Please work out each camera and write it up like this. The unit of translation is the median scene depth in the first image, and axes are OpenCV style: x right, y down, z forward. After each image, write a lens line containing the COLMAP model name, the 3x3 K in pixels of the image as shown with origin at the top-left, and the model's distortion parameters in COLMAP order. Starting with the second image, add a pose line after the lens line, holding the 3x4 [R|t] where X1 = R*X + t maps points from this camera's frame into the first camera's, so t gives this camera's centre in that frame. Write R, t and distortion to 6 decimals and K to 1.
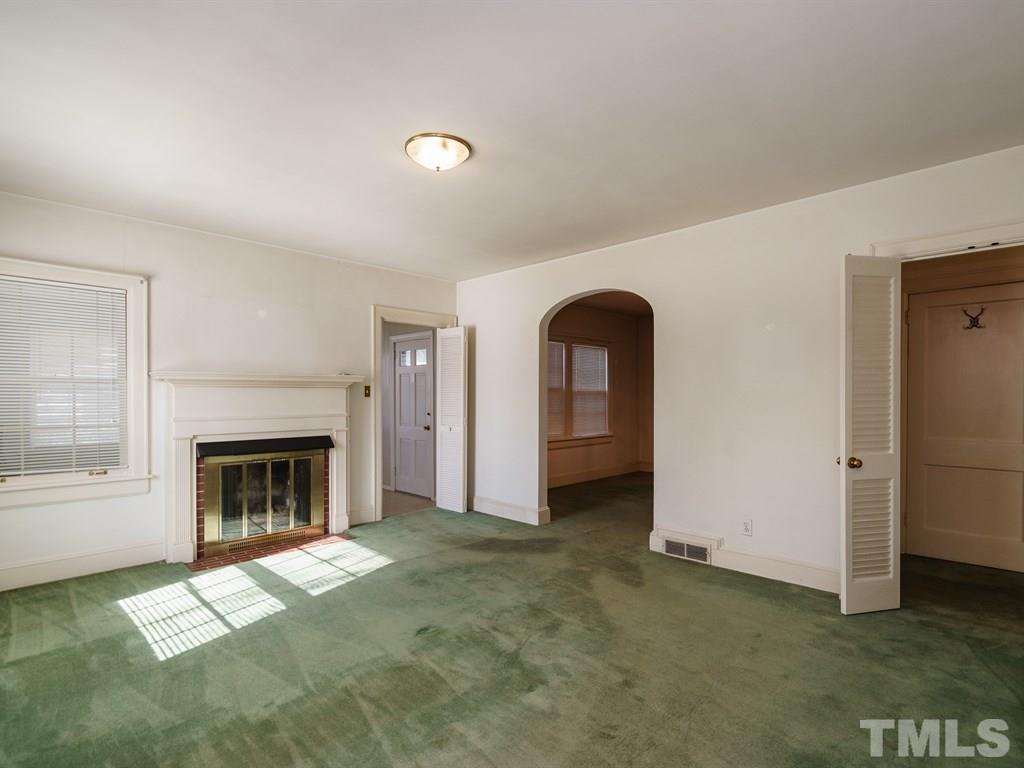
lens RADIAL K [[513.8, 0, 496.4], [0, 513.8, 401.2], [0, 0, 1]] dist [-0.015047, 0.004576]
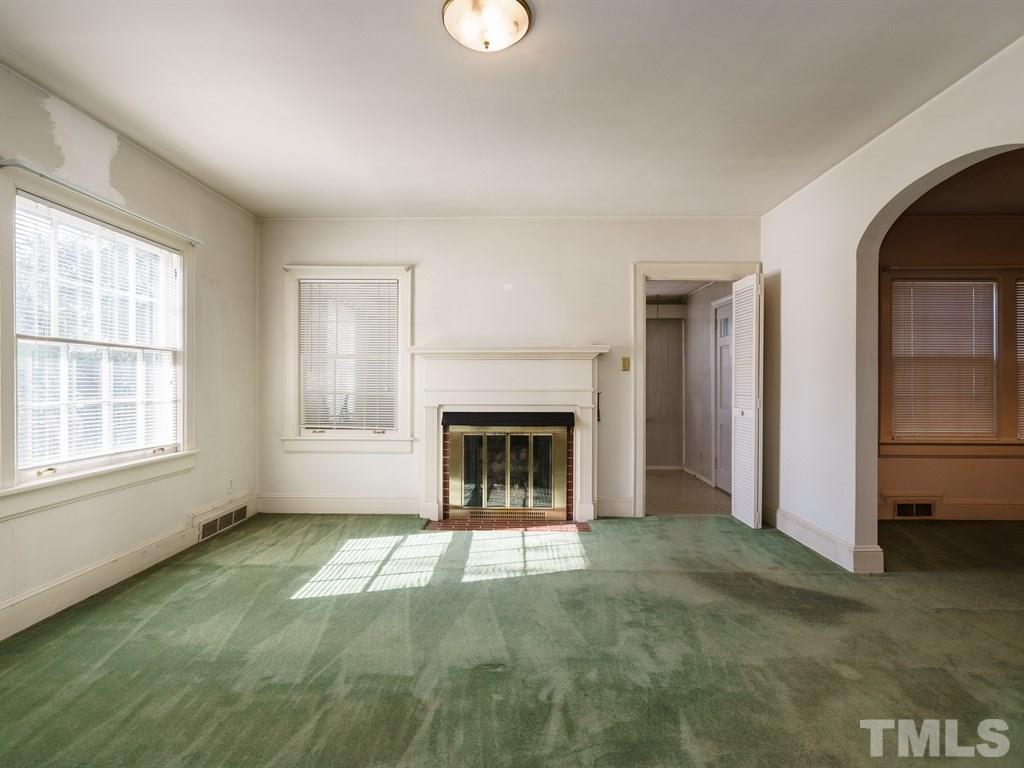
lens RADIAL K [[513.8, 0, 510.8], [0, 513.8, 381.6], [0, 0, 1]] dist [-0.015047, 0.004576]
pose [[0.703961, 0.005920, -0.710214, 0.266961], [-0.009481, 0.999954, -0.001063, 0.015781], [0.710175, 0.007482, 0.703985, 0.309937]]
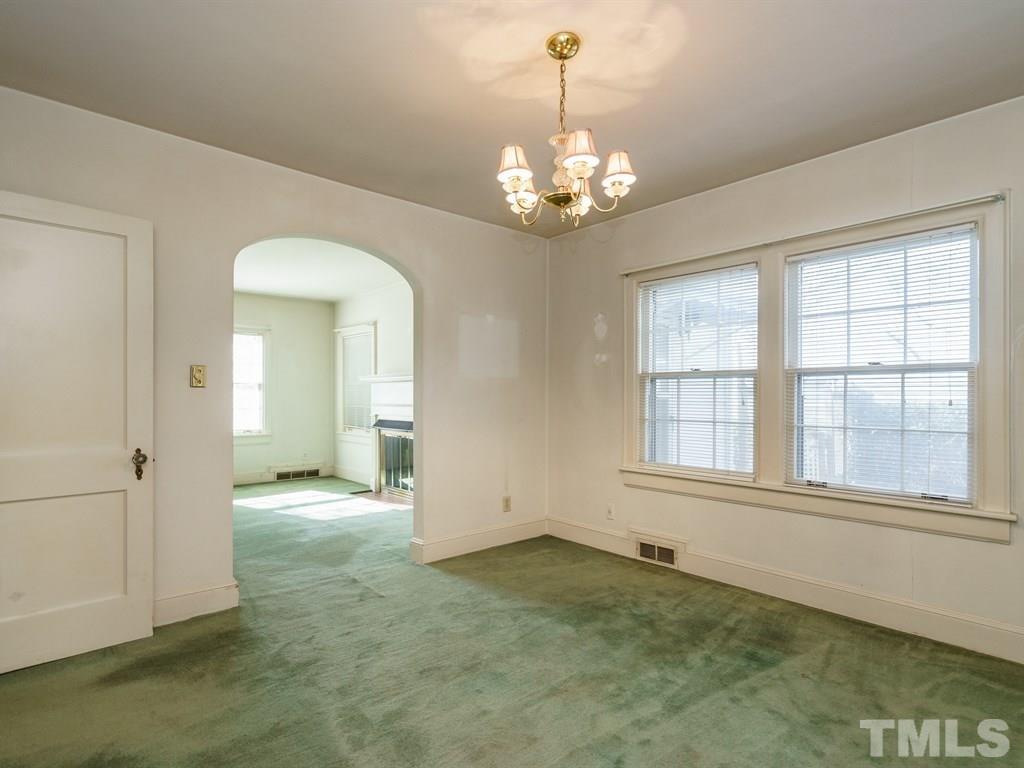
lens RADIAL K [[532.9, 0, 503.5], [0, 532.9, 391.4], [0, 0, 1]] dist [-0.007957, -0.000263]
pose [[-0.035630, 0.000292, -0.999365, 0.999750], [-0.004590, 0.999989, 0.000456, -0.008108], [0.999354, 0.004603, -0.035629, 1.346486]]
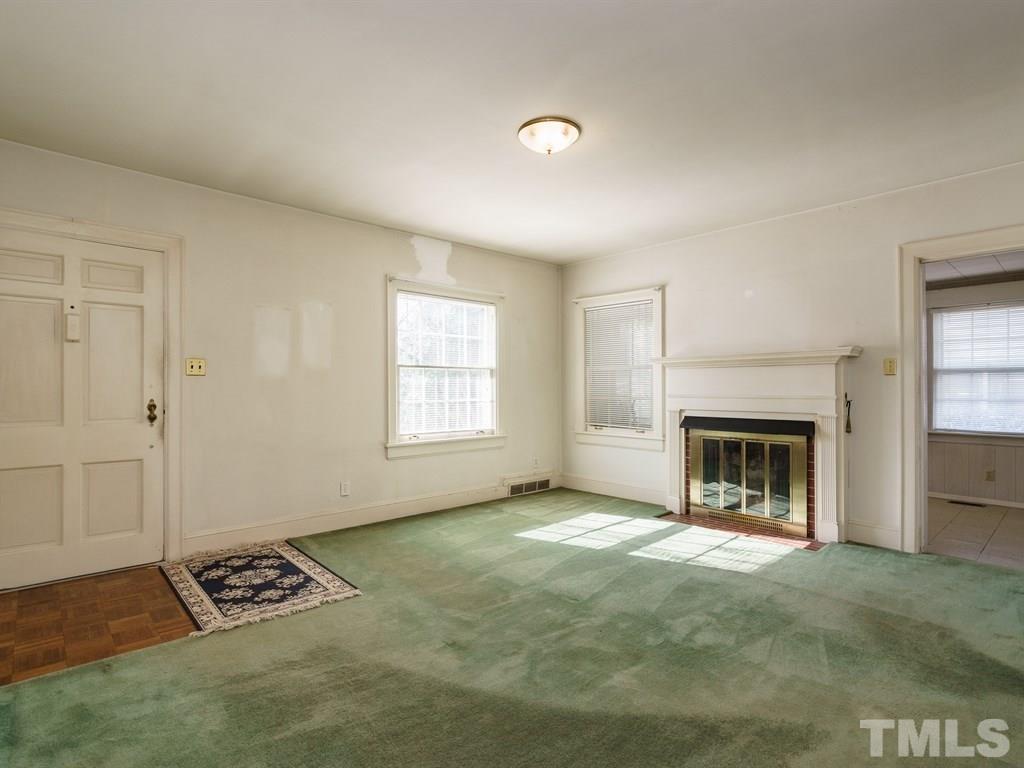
lens RADIAL K [[513.8, 0, 513.0], [0, 513.8, 388.0], [0, 0, 1]] dist [-0.015047, 0.004576]
pose [[-0.019613, 0.004935, -0.999795, 0.570597], [-0.004083, 0.999979, 0.005016, 0.011283], [0.999799, 0.004181, -0.019592, 0.578145]]
